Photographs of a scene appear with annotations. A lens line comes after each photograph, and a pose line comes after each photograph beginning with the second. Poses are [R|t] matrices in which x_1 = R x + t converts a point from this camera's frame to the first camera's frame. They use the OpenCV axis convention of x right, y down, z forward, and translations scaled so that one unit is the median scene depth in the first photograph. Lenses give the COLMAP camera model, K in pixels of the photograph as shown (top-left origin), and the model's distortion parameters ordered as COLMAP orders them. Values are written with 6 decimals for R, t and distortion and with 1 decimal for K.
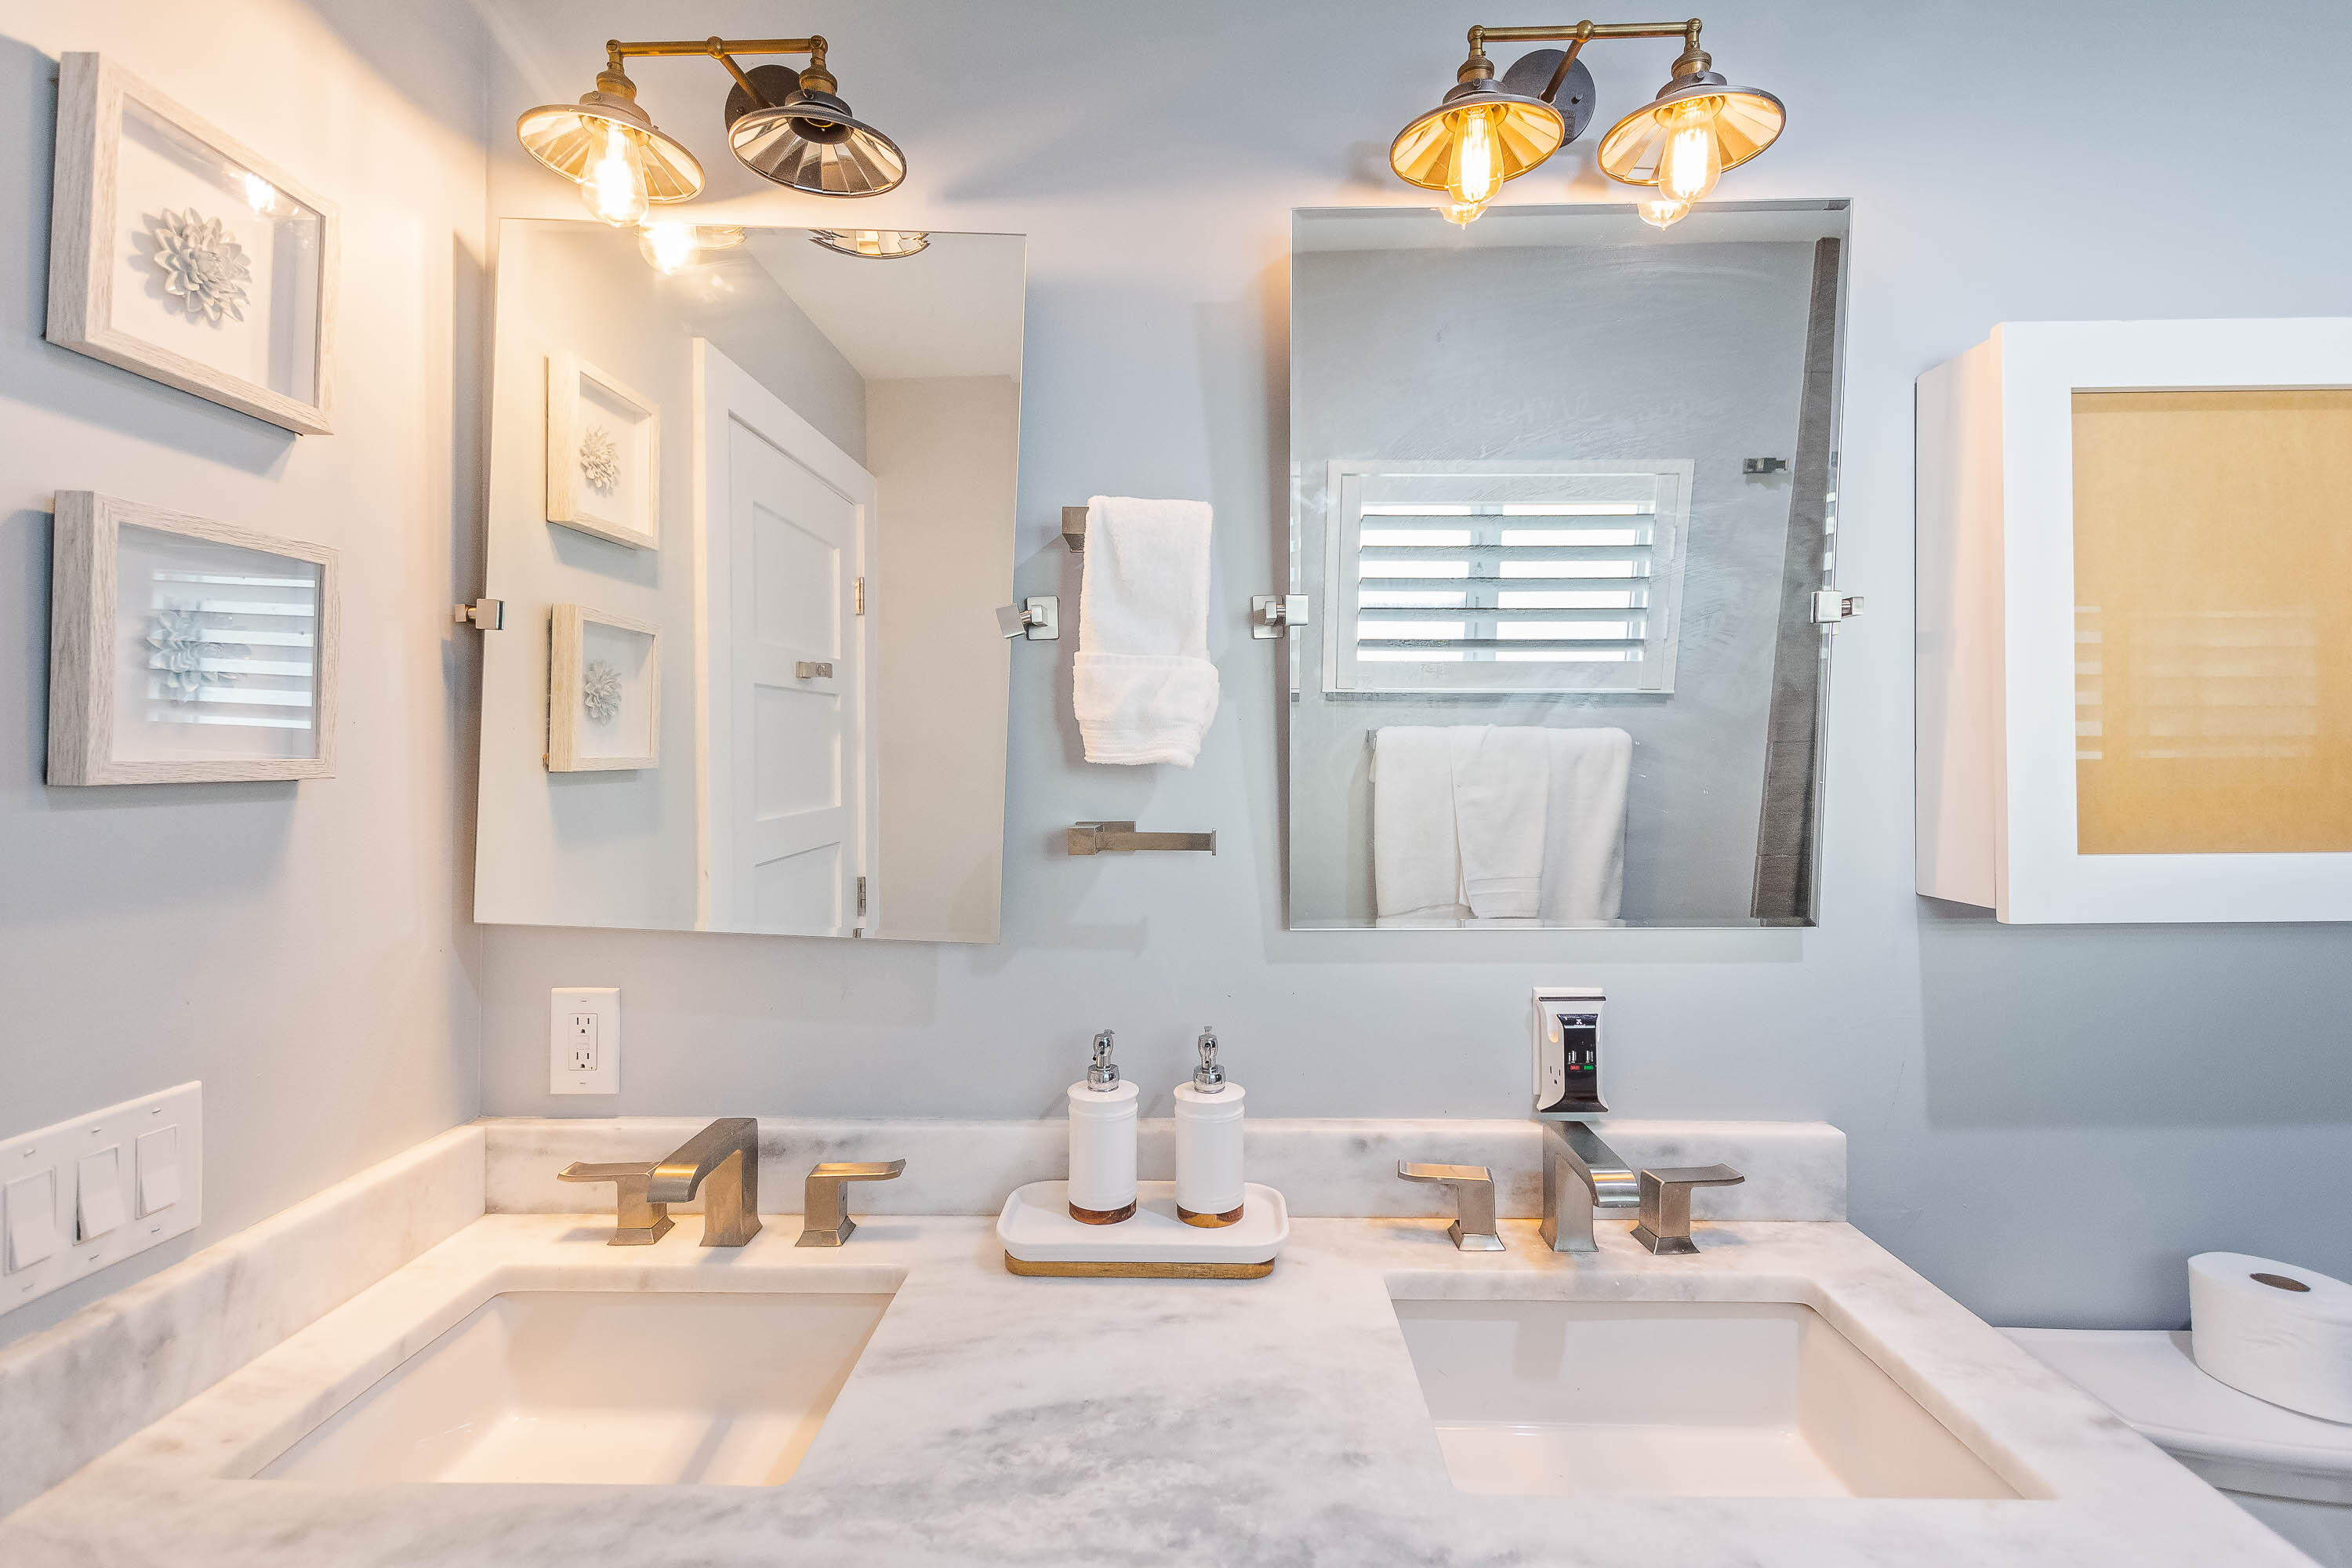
lens RADIAL K [[1011.5, 0, 1179.4], [0, 1011.5, 760.1], [0, 0, 1]] dist [-0.001512, -0.000161]
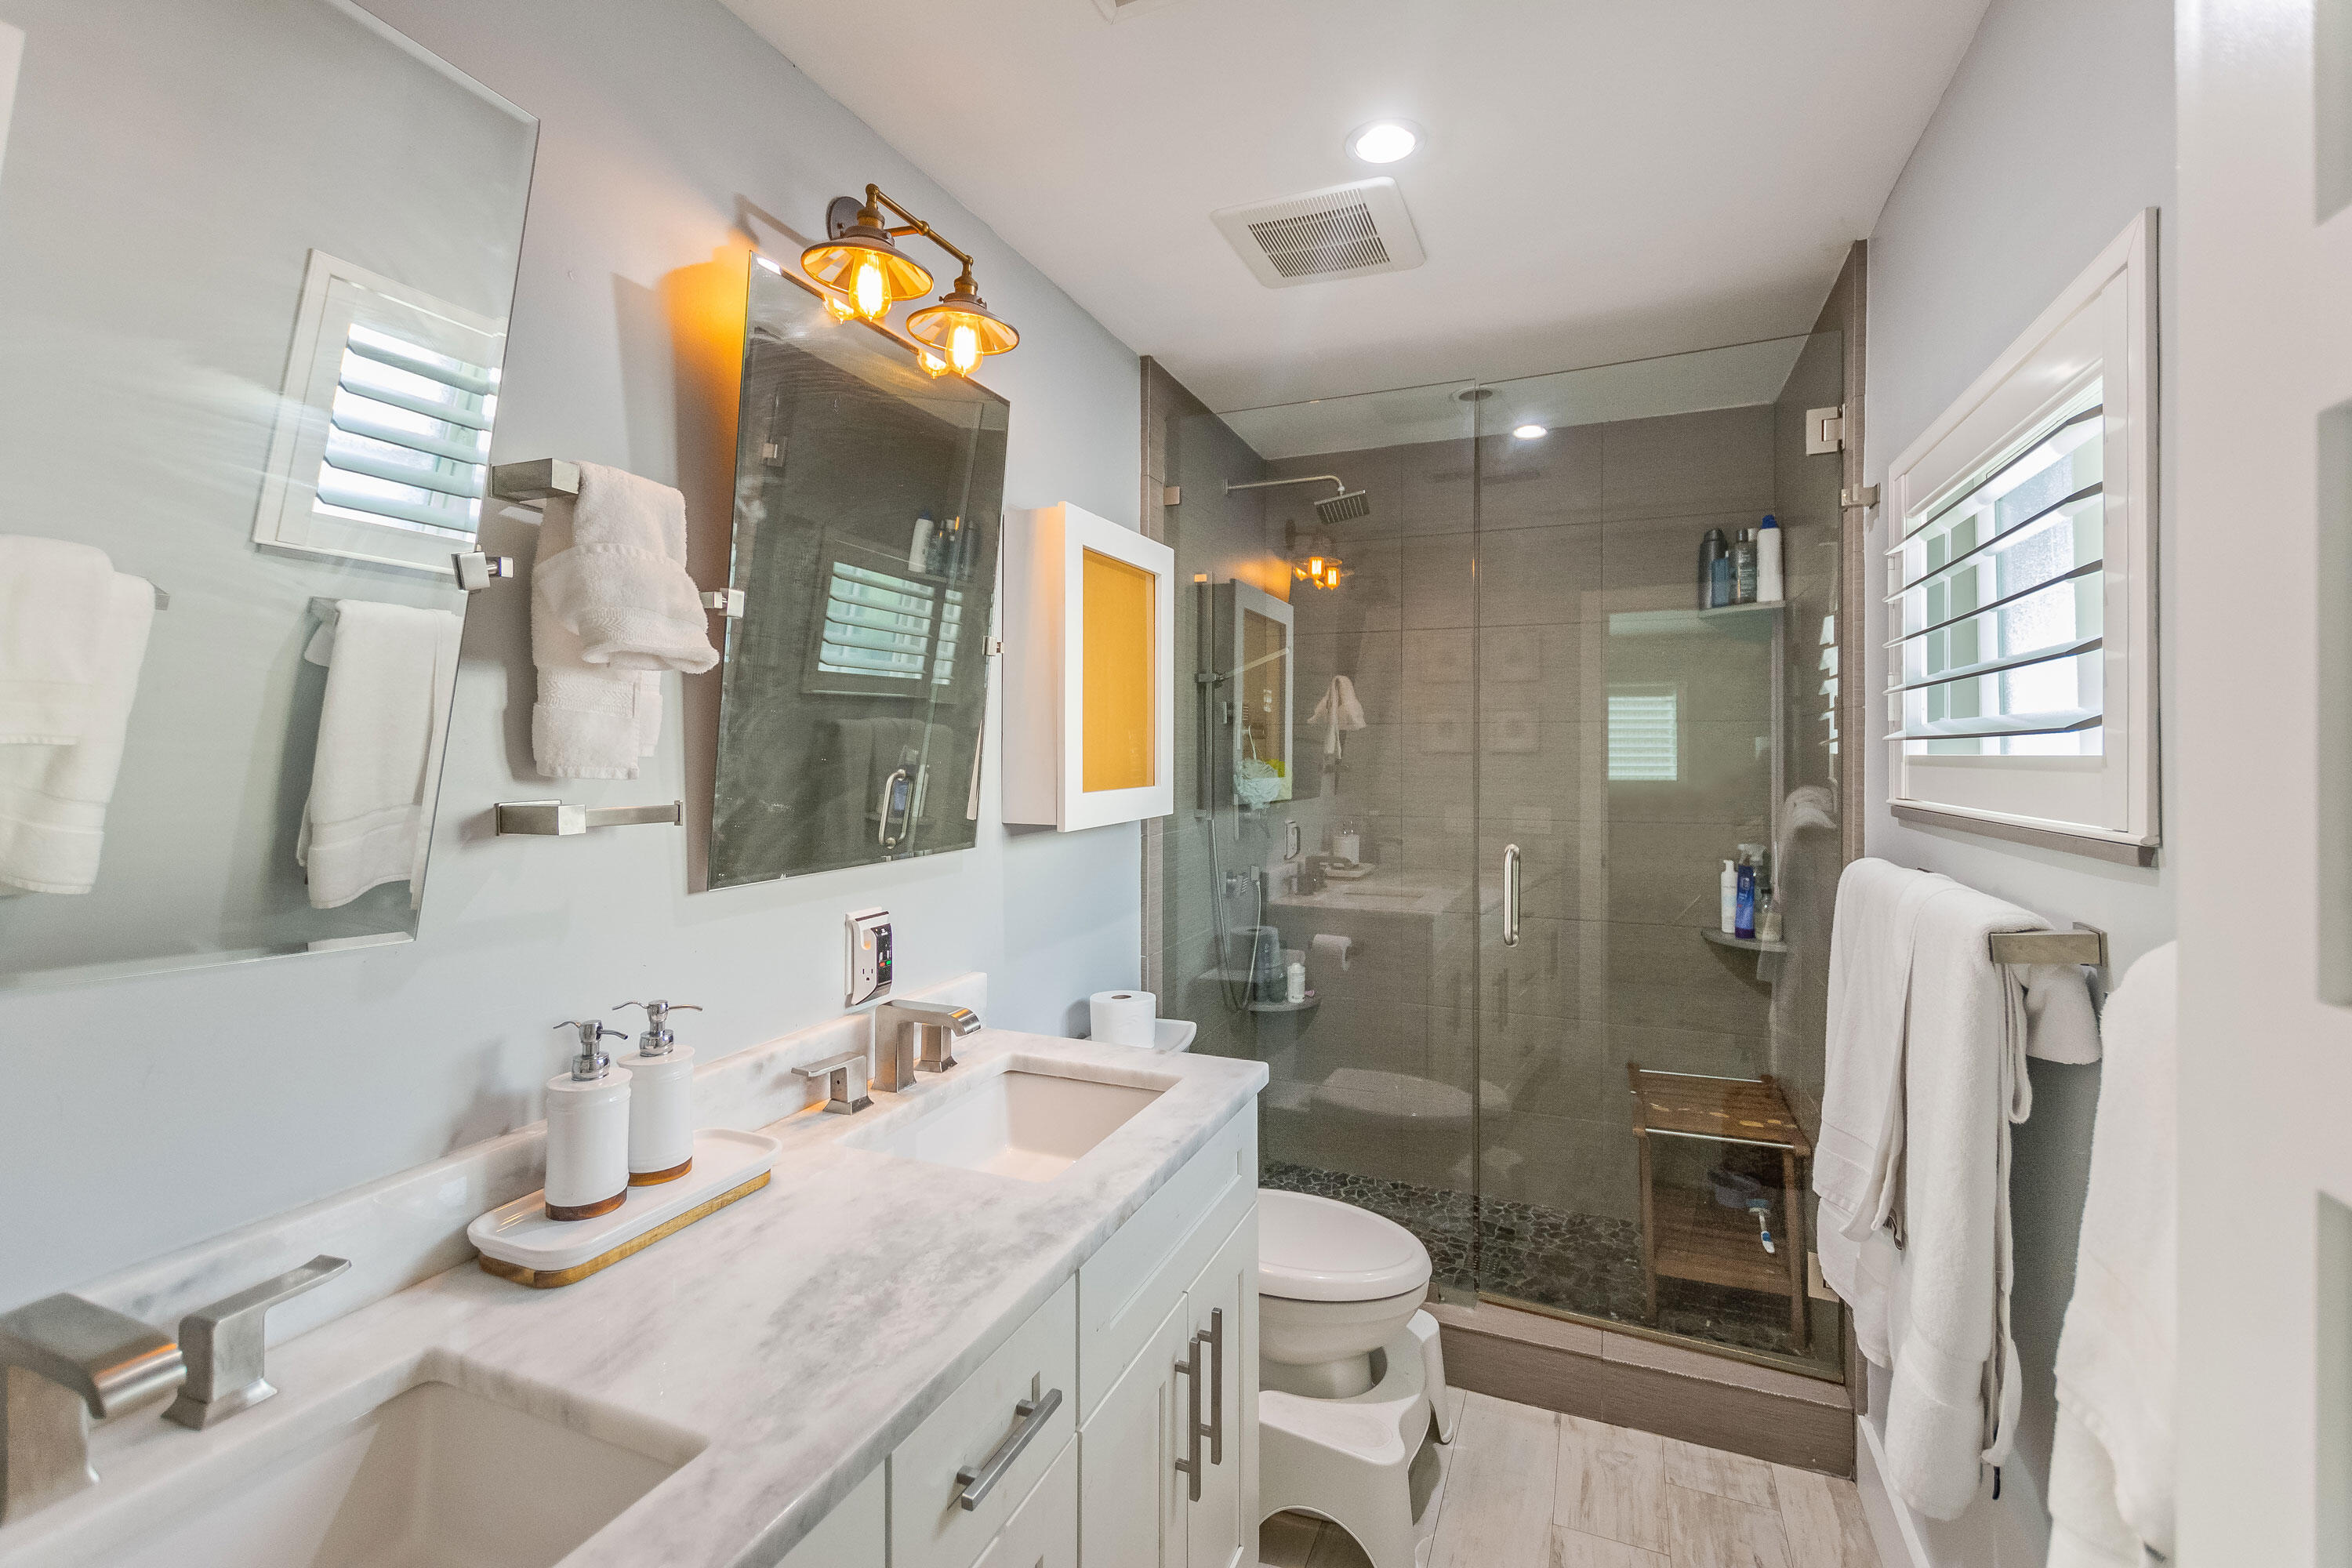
lens RADIAL K [[1047.7, 0, 1169.1], [0, 1047.7, 744.2], [0, 0, 1]] dist [0.001285, -0.000023]
pose [[0.360641, 0.007894, 0.932671, -0.922055], [-0.011718, 0.999924, -0.003932, 0.008332], [-0.932631, -0.009511, 0.360706, 0.148328]]
